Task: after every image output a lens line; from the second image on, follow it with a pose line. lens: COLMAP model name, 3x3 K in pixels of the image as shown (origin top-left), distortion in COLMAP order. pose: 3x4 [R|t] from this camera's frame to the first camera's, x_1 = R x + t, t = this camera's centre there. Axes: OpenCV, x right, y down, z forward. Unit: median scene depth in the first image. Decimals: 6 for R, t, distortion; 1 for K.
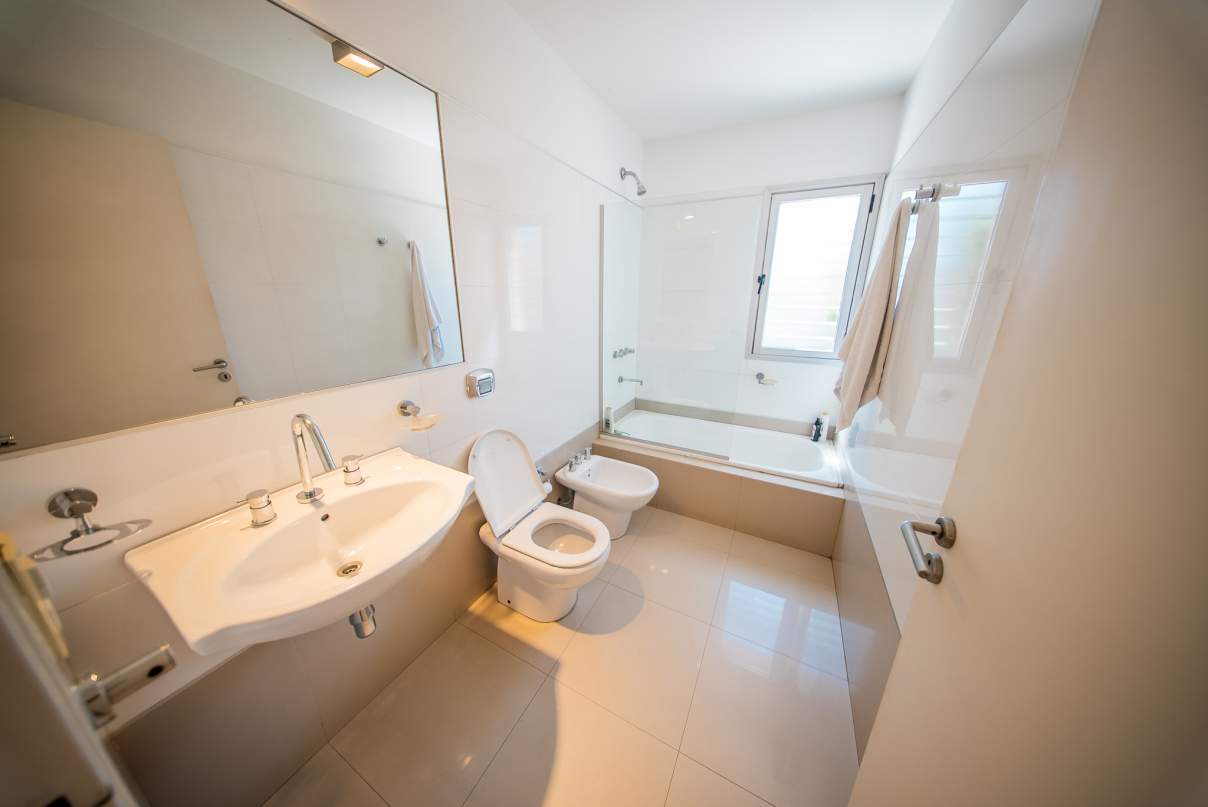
lens RADIAL K [[352.3, 0, 603.8], [0, 352.3, 401.0], [0, 0, 1]] dist [0.001211, -0.002438]
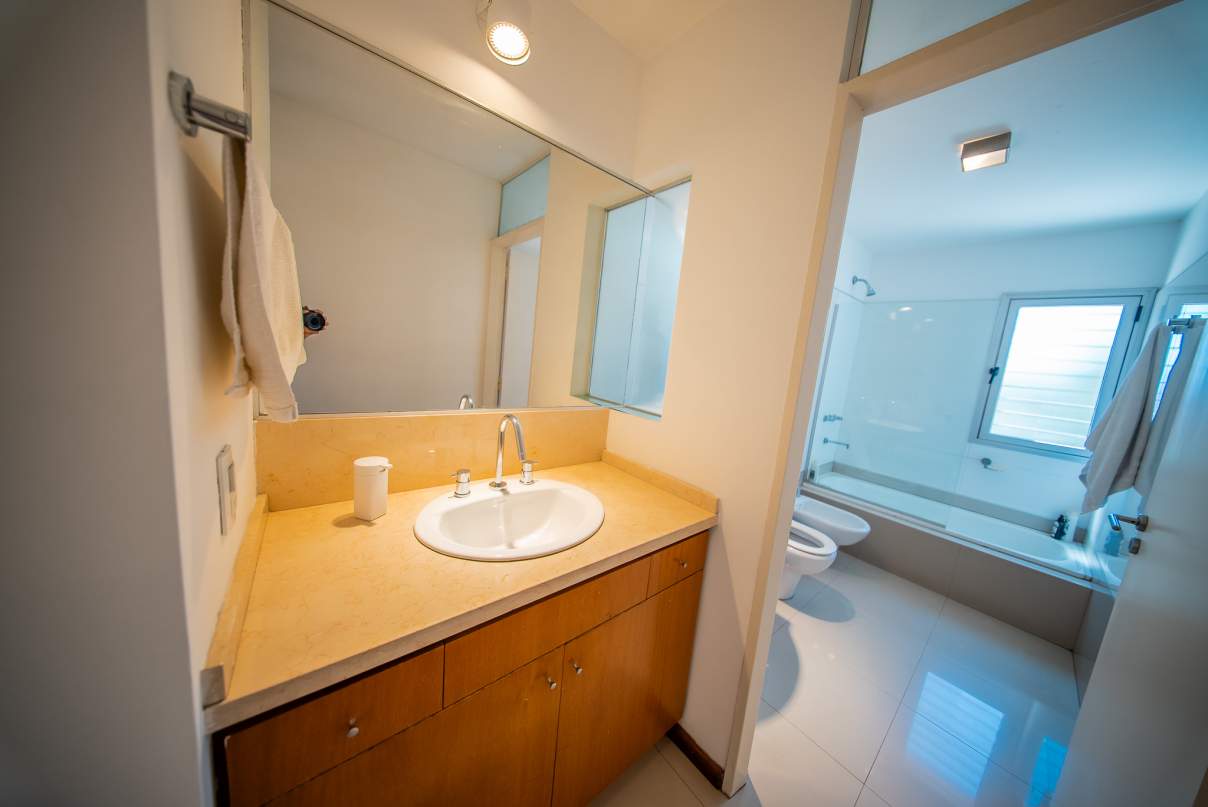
lens RADIAL K [[352.6, 0, 606.6], [0, 352.6, 399.0], [0, 0, 1]] dist [0.001162, -0.002182]
pose [[0.913241, 0.140894, -0.382282, -0.220750], [-0.205989, 0.969214, -0.134879, 0.131721], [0.351510, 0.201923, 0.914149, -0.403671]]
